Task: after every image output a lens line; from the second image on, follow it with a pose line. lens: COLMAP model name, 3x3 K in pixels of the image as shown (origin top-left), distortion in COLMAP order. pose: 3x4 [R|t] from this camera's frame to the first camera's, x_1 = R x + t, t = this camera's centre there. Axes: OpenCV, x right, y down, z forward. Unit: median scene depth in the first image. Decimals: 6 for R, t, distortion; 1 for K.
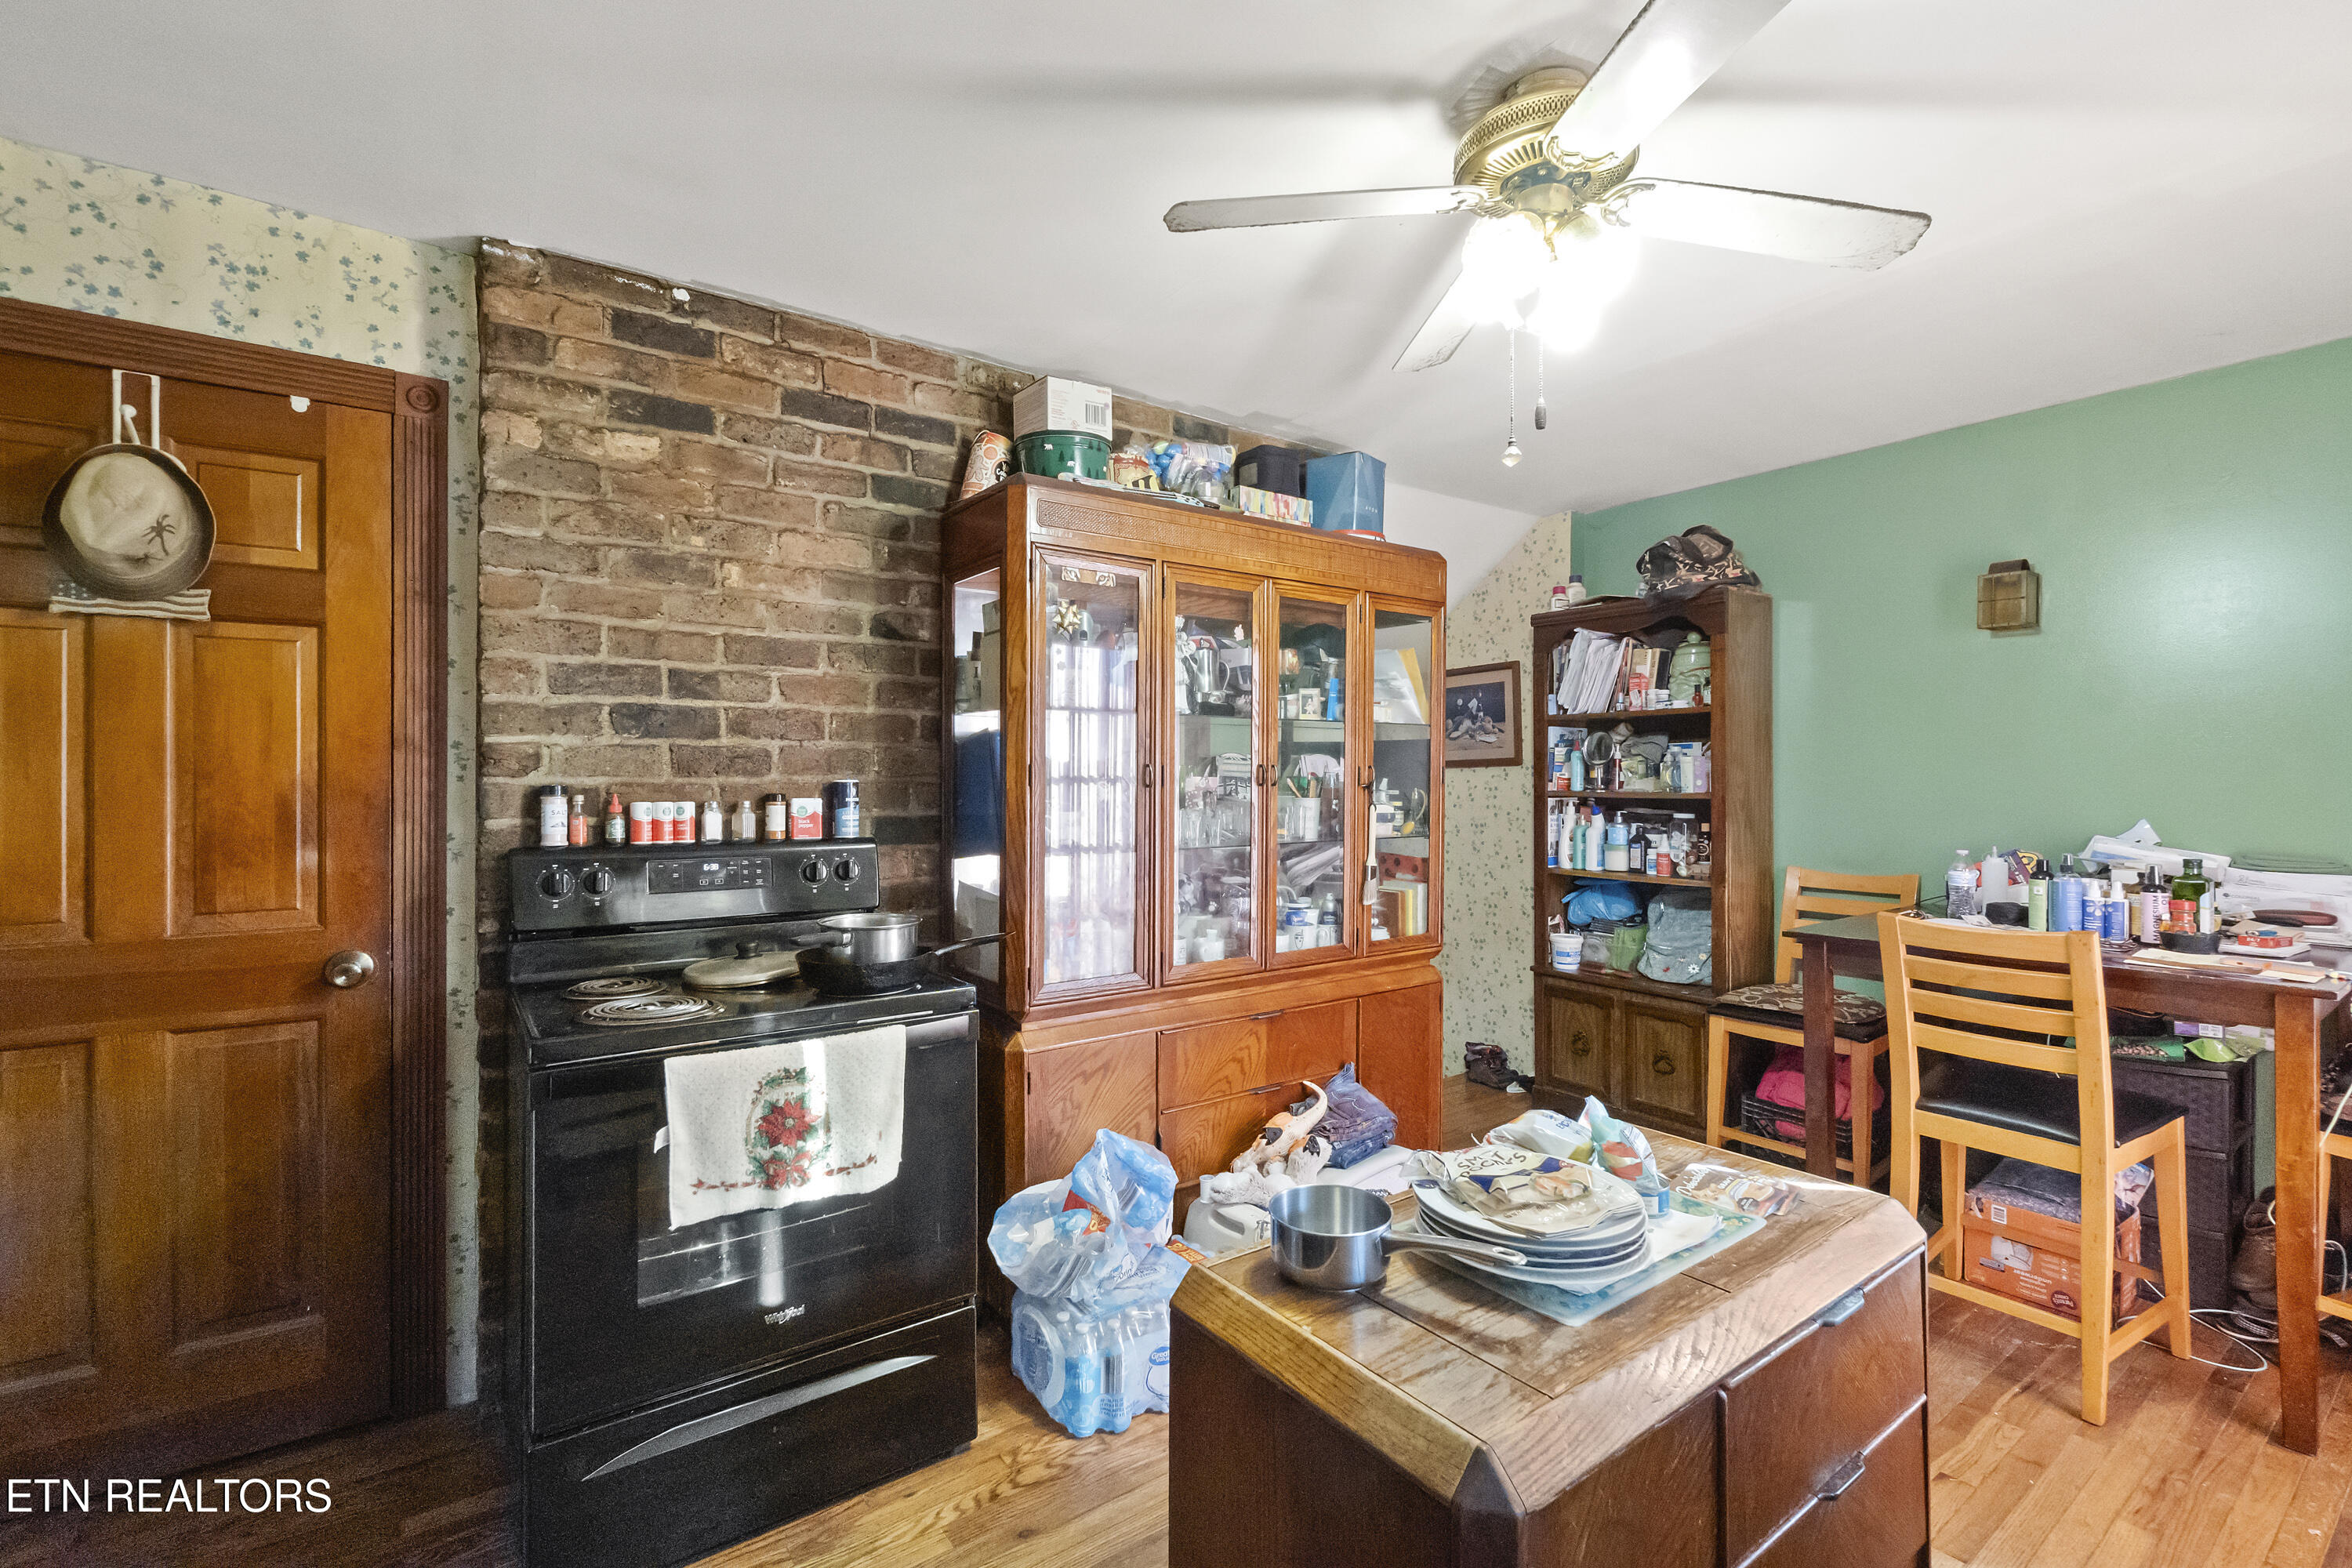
lens RADIAL K [[1024.9, 0, 1180.7], [0, 1024.9, 770.9], [0, 0, 1]] dist [-0.022822, 0.000544]
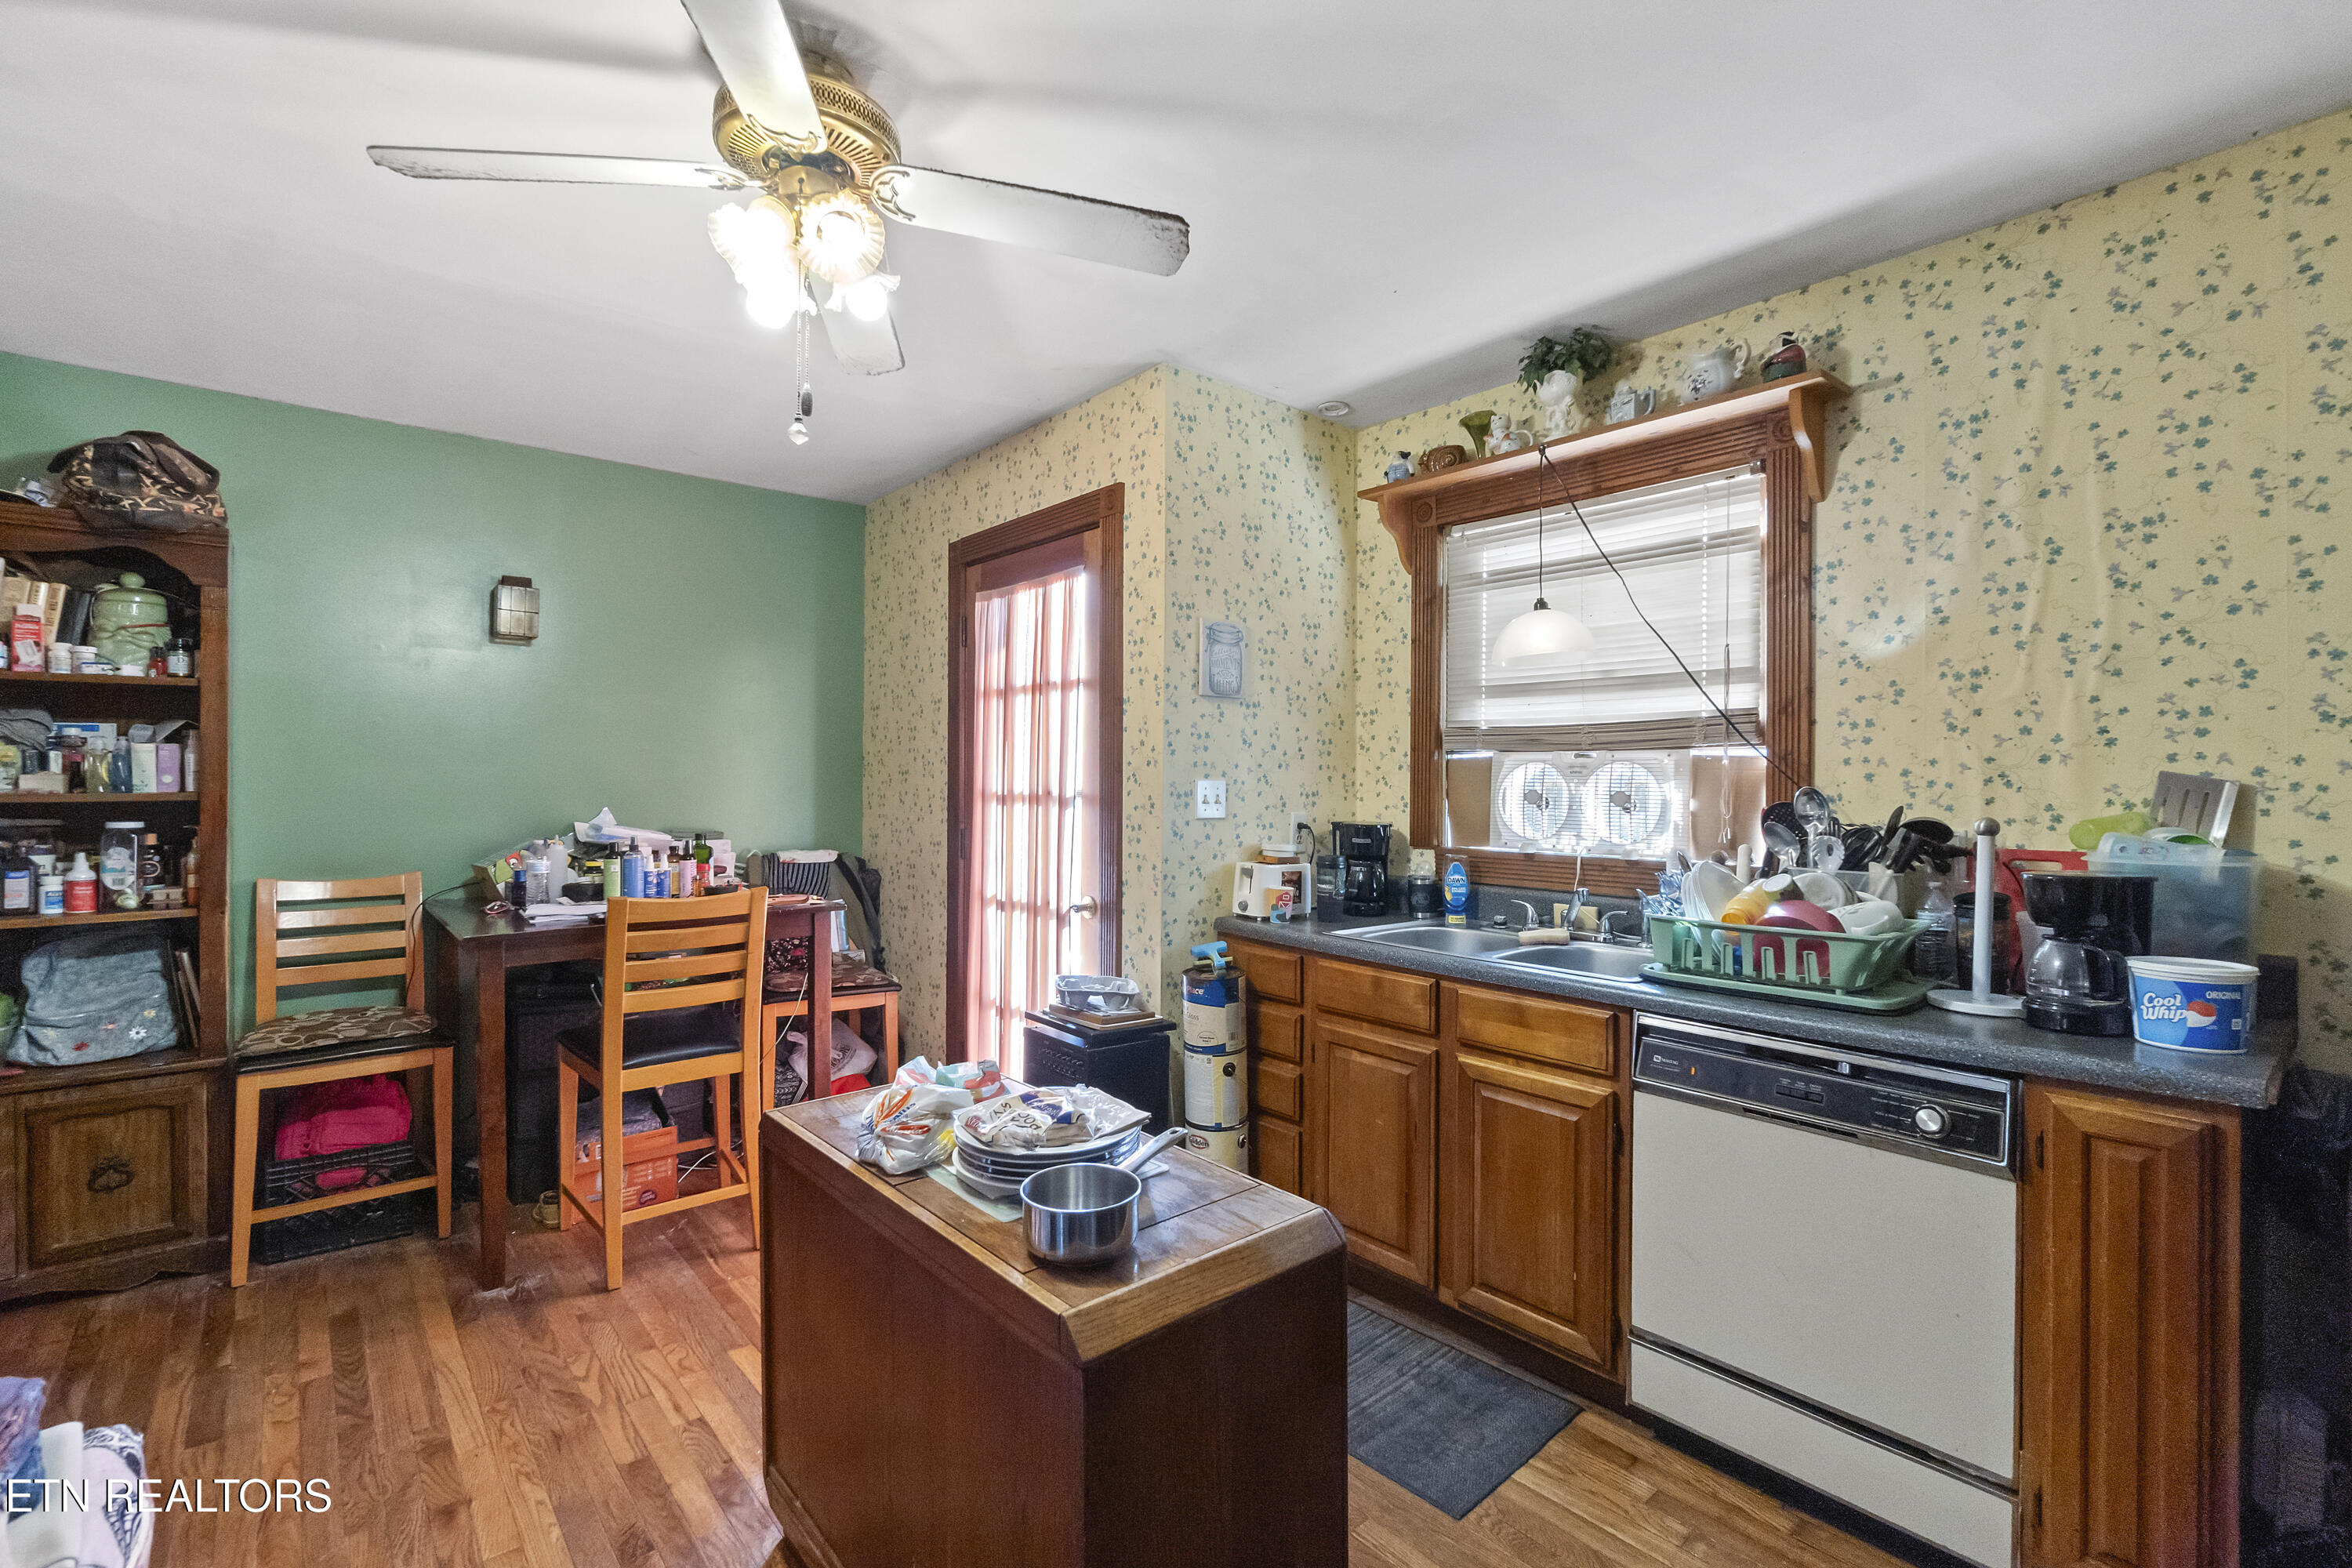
lens RADIAL K [[1023.6, 0, 1165.2], [0, 1023.6, 774.8], [0, 0, 1]] dist [0.001138, 0.000438]
pose [[-0.092382, -0.001942, 0.995722, -0.309179], [-0.010719, 0.999942, 0.000956, -0.000046], [-0.995666, -0.010585, -0.092398, 0.342895]]
